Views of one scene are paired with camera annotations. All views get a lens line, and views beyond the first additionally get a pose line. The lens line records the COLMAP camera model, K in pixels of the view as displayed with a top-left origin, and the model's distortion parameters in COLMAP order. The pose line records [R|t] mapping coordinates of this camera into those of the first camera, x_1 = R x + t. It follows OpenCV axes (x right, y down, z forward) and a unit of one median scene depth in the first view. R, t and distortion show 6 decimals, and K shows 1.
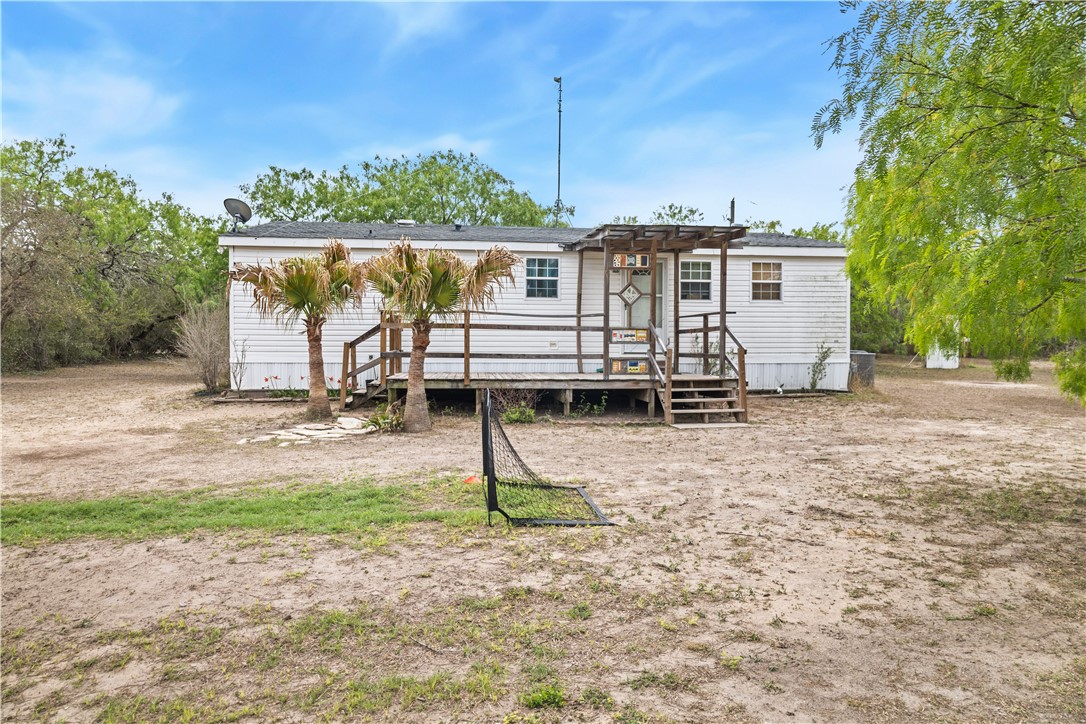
lens RADIAL K [[711.2, 0, 543.4], [0, 711.2, 337.4], [0, 0, 1]] dist [0.057915, 0.000065]
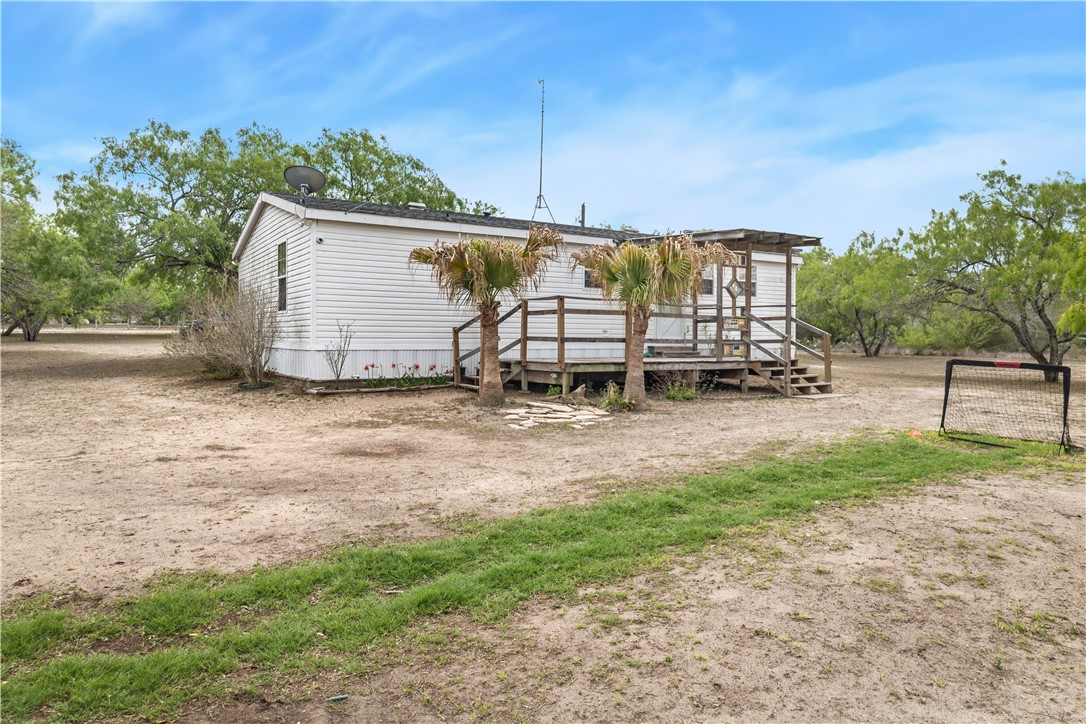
lens RADIAL K [[711.2, 0, 543.4], [0, 711.2, 337.4], [0, 0, 1]] dist [0.057915, 0.000065]
pose [[0.875758, 0.000201, 0.482750, -0.655642], [-0.008489, 0.999852, 0.014983, 0.003265], [-0.482675, -0.017219, 0.875630, 0.082886]]
